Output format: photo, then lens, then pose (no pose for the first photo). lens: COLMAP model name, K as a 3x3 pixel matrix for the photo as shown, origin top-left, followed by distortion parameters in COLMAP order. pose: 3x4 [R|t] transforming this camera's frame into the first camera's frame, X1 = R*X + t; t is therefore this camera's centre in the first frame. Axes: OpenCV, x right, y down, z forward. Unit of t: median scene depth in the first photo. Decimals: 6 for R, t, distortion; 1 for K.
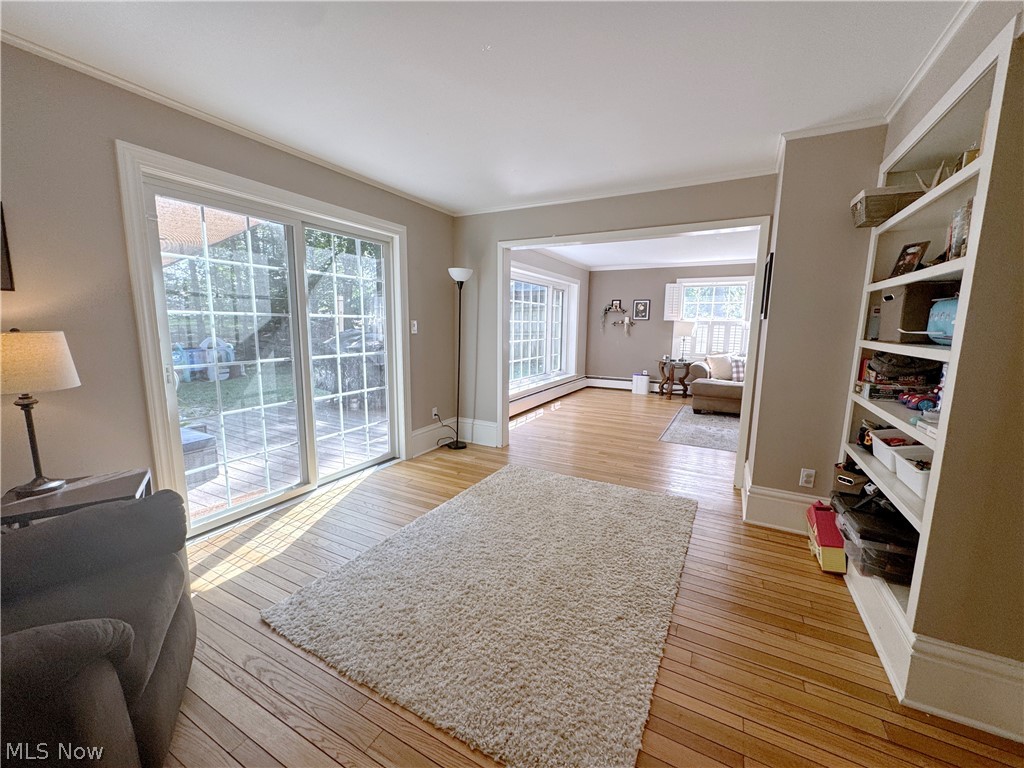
lens RADIAL K [[409.5, 0, 509.8], [0, 409.5, 383.6], [0, 0, 1]] dist [-0.002981, 0.000802]
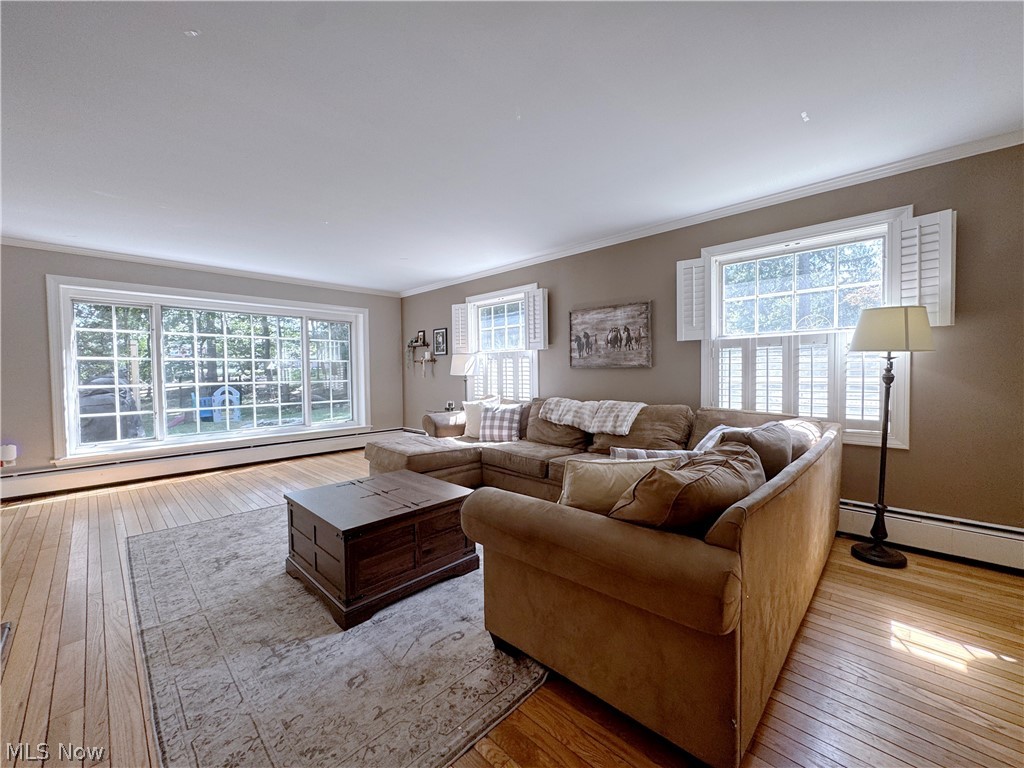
lens RADIAL K [[409.5, 0, 507.8], [0, 409.5, 386.1], [0, 0, 1]] dist [-0.002981, 0.000802]
pose [[0.960650, -0.012370, -0.277488, 0.766745], [-0.018610, 0.993897, -0.108735, -0.022587], [0.277139, 0.109621, 0.954556, 0.380941]]
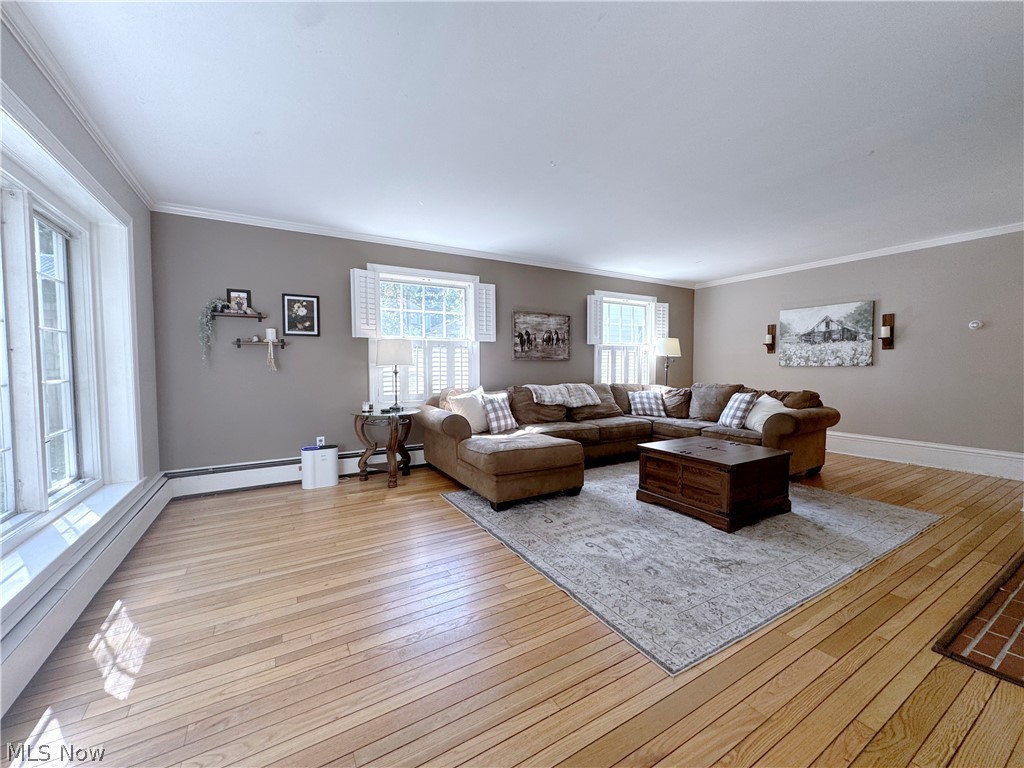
lens RADIAL K [[409.5, 0, 514.4], [0, 409.5, 386.0], [0, 0, 1]] dist [-0.002981, 0.000802]
pose [[0.510622, -0.060096, 0.857703, 0.030862], [0.136439, 0.990578, -0.011822, -0.066000], [-0.848911, 0.123061, 0.514010, 0.640810]]
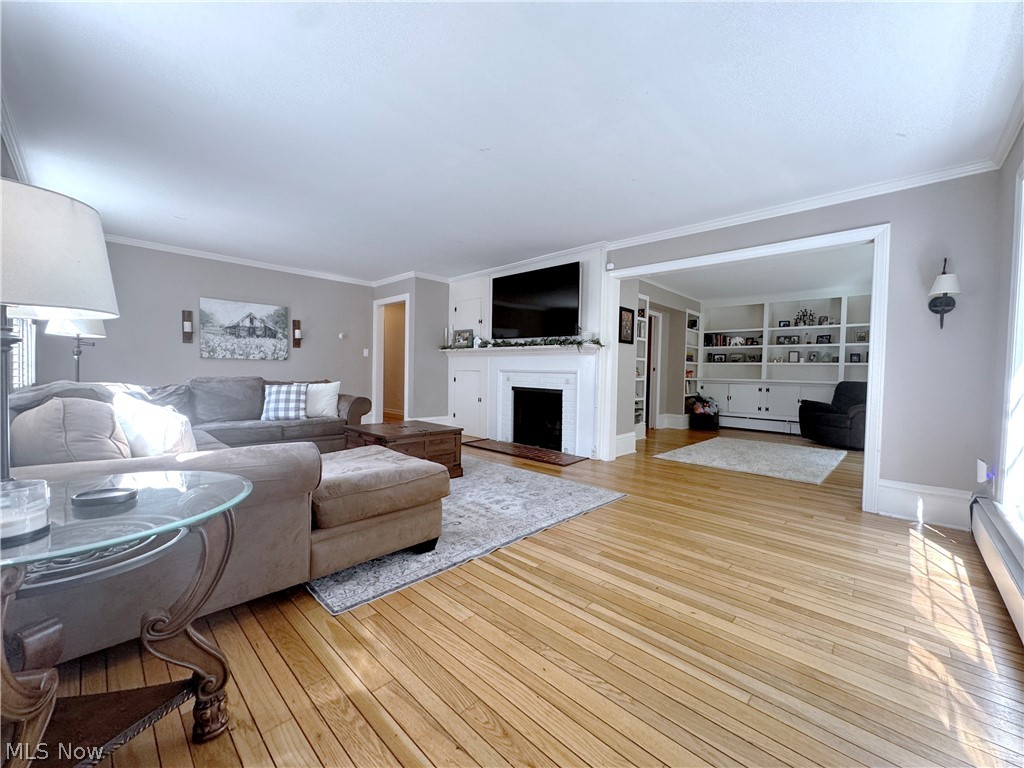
lens RADIAL K [[409.5, 0, 512.0], [0, 409.5, 383.3], [0, 0, 1]] dist [-0.002981, 0.000802]
pose [[-0.963687, -0.041586, 0.263775, 0.265371], [0.005052, 0.984783, 0.173718, -0.126293], [-0.266985, 0.168742, -0.948812, 1.193800]]
